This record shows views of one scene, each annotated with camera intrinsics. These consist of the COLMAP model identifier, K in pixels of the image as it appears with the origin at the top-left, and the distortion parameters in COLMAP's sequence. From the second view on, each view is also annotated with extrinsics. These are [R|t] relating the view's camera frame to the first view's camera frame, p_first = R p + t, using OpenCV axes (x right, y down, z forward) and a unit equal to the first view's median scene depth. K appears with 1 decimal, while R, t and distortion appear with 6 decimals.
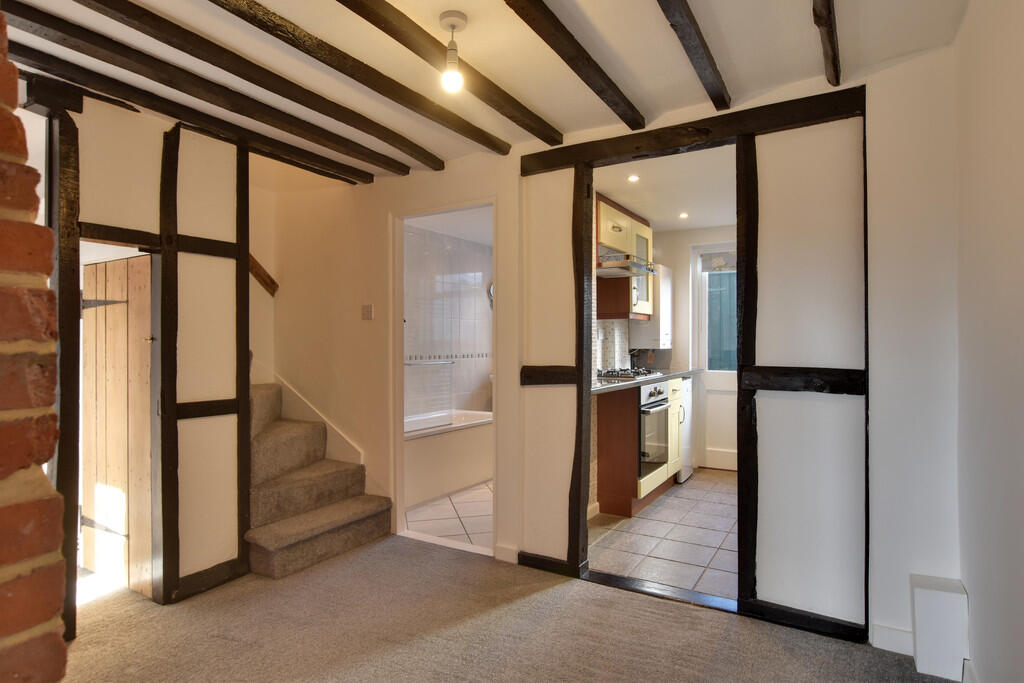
lens RADIAL K [[561.0, 0, 510.2], [0, 561.0, 344.3], [0, 0, 1]] dist [-0.012441, 0.001053]
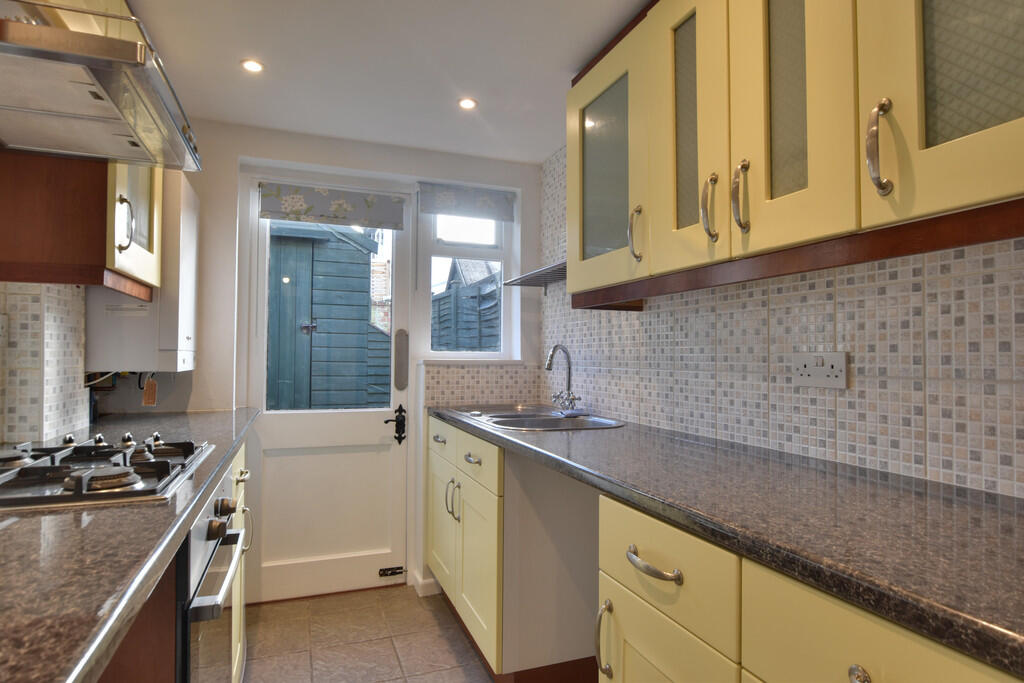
lens RADIAL K [[561.0, 0, 510.2], [0, 561.0, 344.3], [0, 0, 1]] dist [-0.012441, 0.001053]
pose [[0.615132, 0.024132, 0.788055, 0.092511], [-0.008117, 0.999672, -0.024277, -0.004373], [-0.788382, 0.008537, 0.615127, 0.554263]]
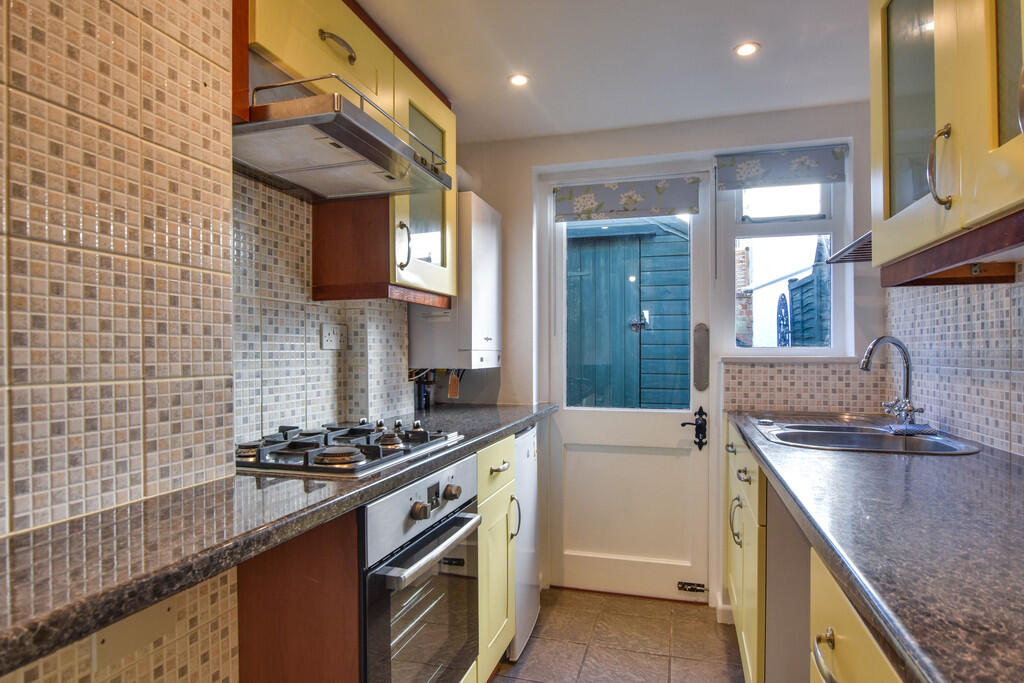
lens RADIAL K [[574.9, 0, 510.8], [0, 574.9, 354.9], [0, 0, 1]] dist [-0.019312, 0.000887]
pose [[0.966944, -0.000730, 0.254986, 0.176236], [-0.000003, 0.999996, 0.002873, -0.005362], [-0.254987, -0.002779, 0.966940, 0.525466]]
